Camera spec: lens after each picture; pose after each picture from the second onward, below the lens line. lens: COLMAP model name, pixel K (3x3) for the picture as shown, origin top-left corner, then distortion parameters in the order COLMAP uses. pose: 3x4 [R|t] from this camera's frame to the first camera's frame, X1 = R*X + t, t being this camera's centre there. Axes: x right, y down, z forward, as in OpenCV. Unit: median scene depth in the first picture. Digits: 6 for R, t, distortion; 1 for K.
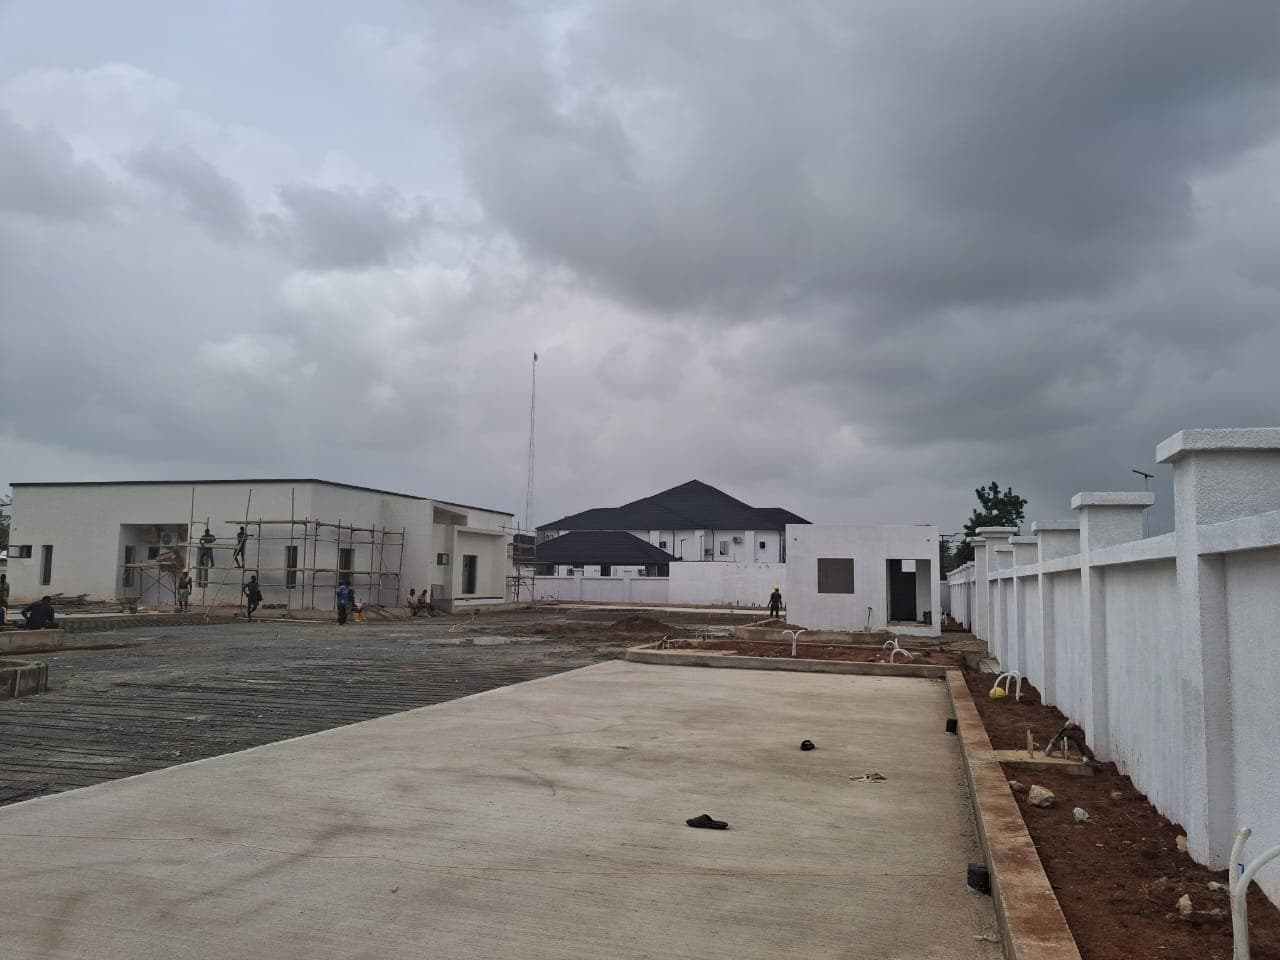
lens RADIAL K [[999.8, 0, 640.0], [0, 999.8, 480.0], [0, 0, 1]] dist [0.009703, -0.003776]
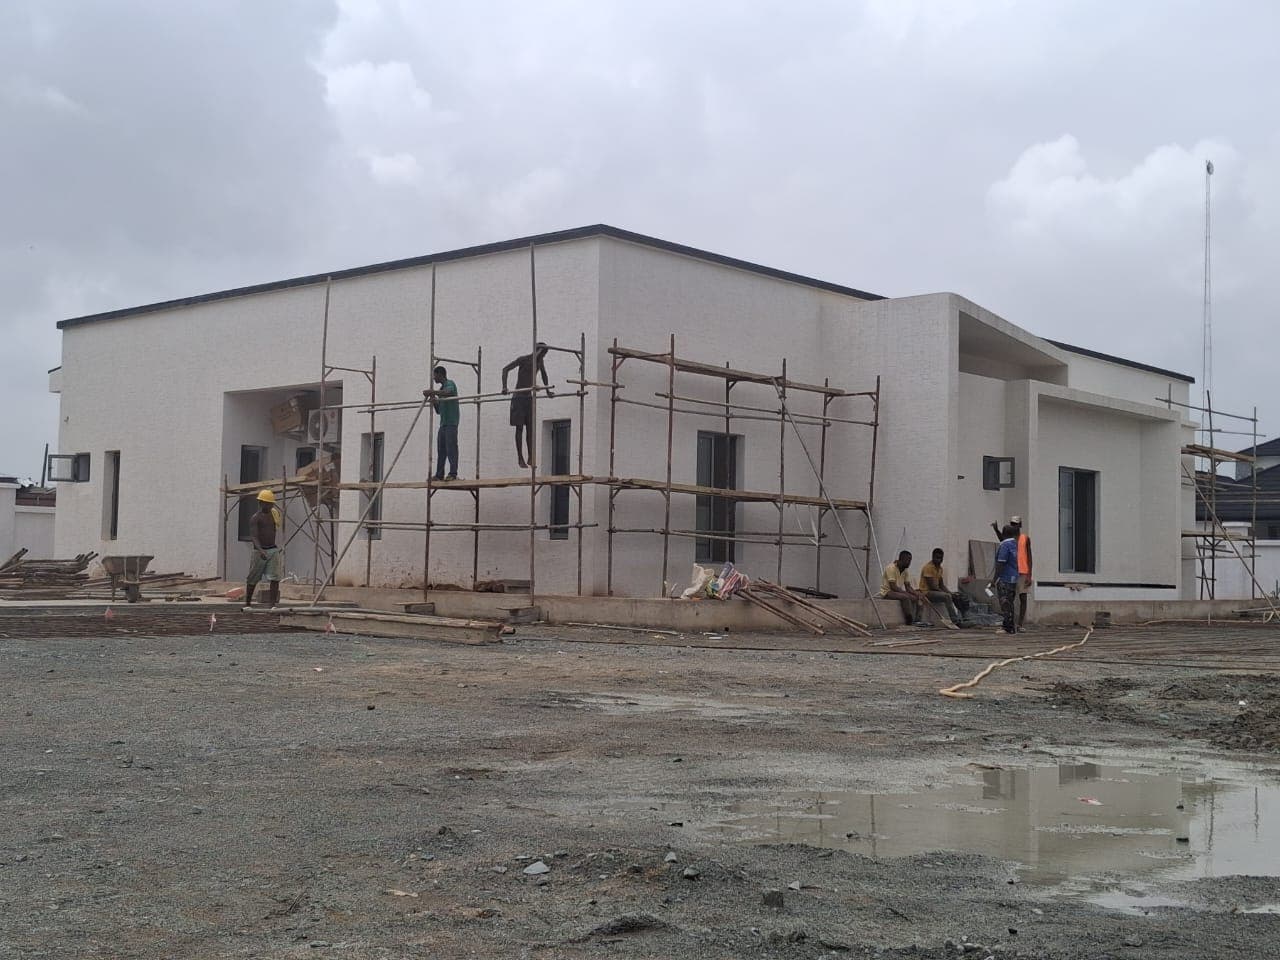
lens RADIAL K [[1557.9, 0, 640.3], [0, 1557.9, 441.0], [0, 0, 1]] dist [0.025727, -0.007351]
pose [[0.898477, -0.031164, -0.437913, -0.070667], [0.035240, 0.999378, 0.001183, 0.067007], [0.437603, -0.016495, 0.899017, 0.466084]]
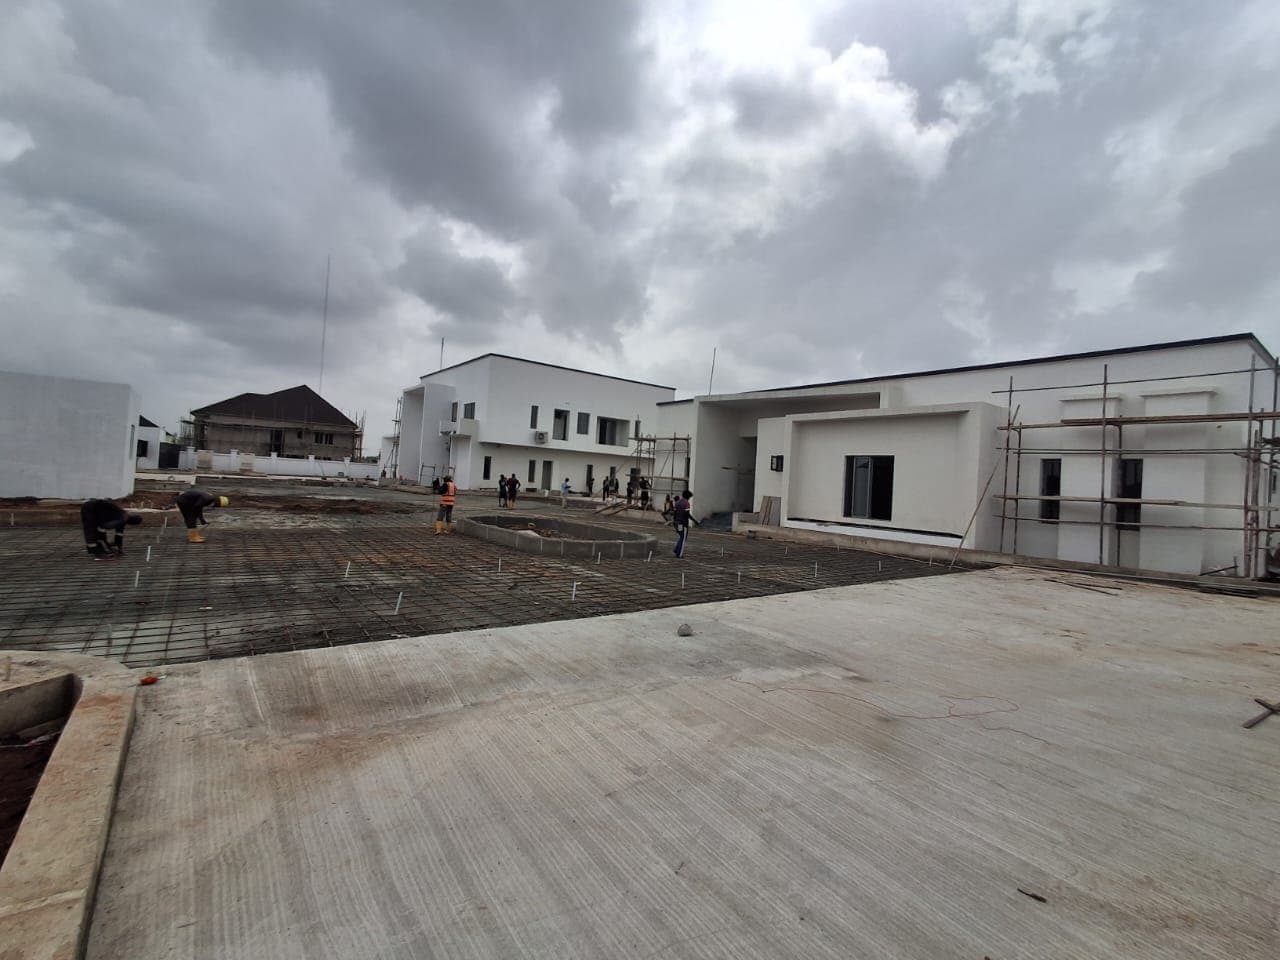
lens RADIAL K [[581.8, 0, 640.0], [0, 581.8, 480.0], [0, 0, 1]] dist [-0.013073, -0.000101]
pose [[-0.595638, -0.061003, -0.800933, 0.223256], [0.008406, 0.996584, -0.082156, 0.134179], [0.803209, -0.055668, -0.593091, 1.249398]]
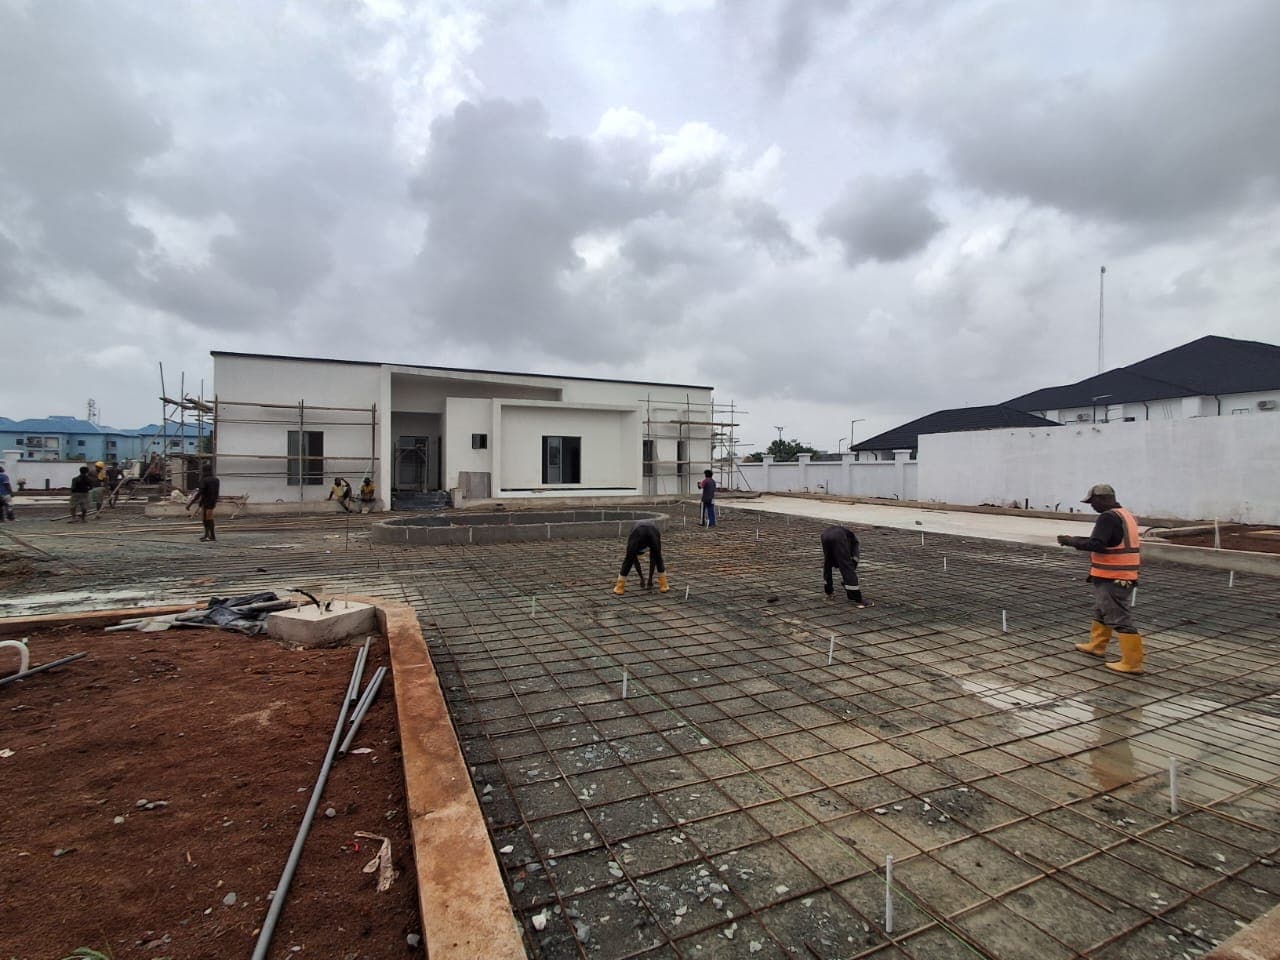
lens RADIAL K [[581.8, 0, 640.0], [0, 581.8, 480.0], [0, 0, 1]] dist [-0.013073, -0.000101]
pose [[0.644189, 0.000309, -0.764866, 0.264170], [0.085266, 0.993738, 0.072215, 0.093027], [0.760099, -0.111737, 0.640129, 0.845499]]
